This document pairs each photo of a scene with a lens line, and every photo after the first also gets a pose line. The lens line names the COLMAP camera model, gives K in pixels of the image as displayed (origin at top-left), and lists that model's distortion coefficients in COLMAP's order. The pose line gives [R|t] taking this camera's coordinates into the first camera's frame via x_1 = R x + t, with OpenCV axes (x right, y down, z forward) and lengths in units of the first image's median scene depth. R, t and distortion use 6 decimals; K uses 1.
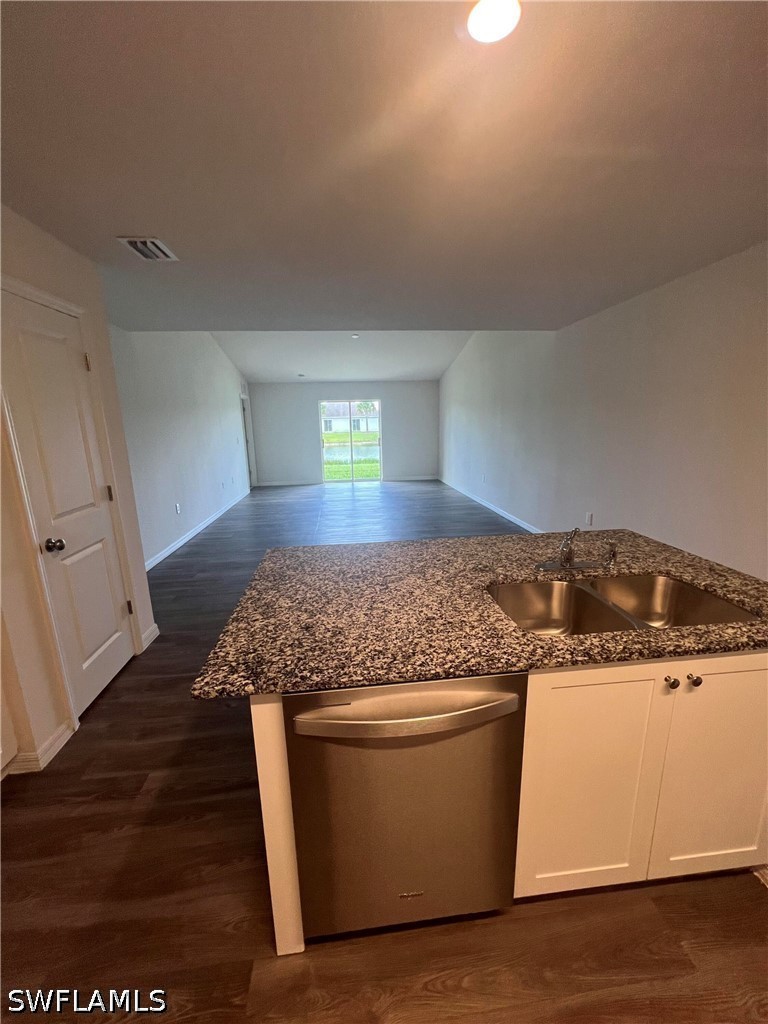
lens RADIAL K [[408.4, 0, 384.0], [0, 408.4, 512.0], [0, 0, 1]] dist [-0.001646, 0.000131]
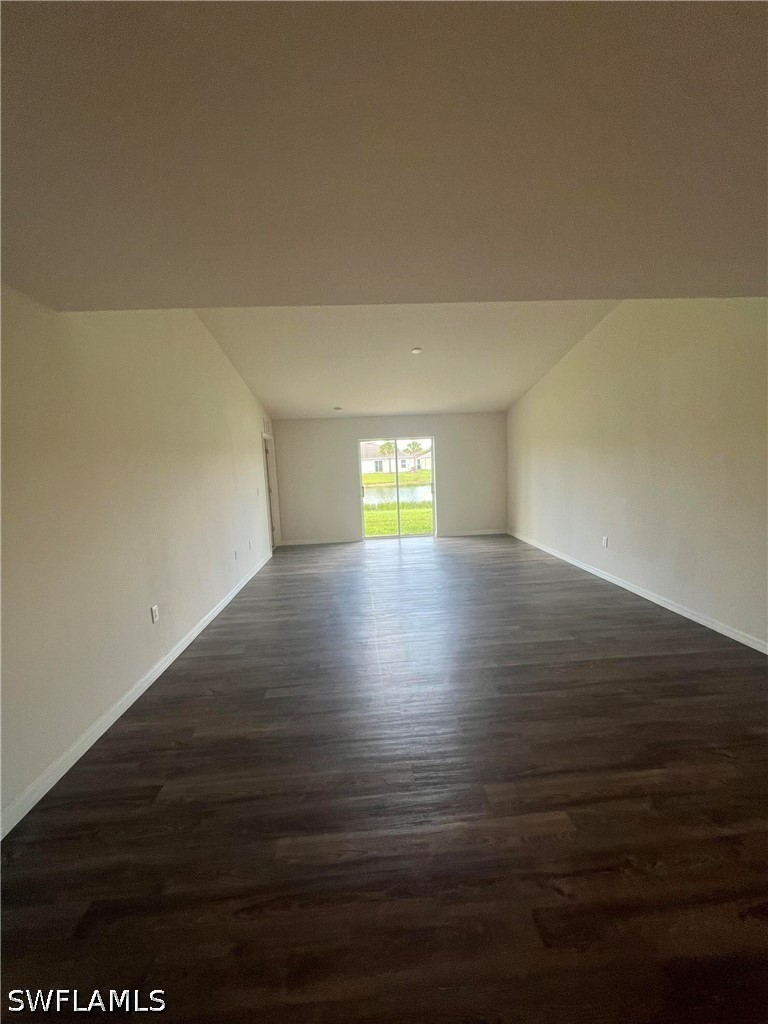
lens RADIAL K [[408.4, 0, 384.0], [0, 408.4, 512.0], [0, 0, 1]] dist [-0.001646, 0.000131]
pose [[0.998810, -0.014229, -0.046653, -0.077012], [0.009614, 0.995170, -0.097694, -0.053558], [0.047818, 0.097130, 0.994122, 0.225283]]
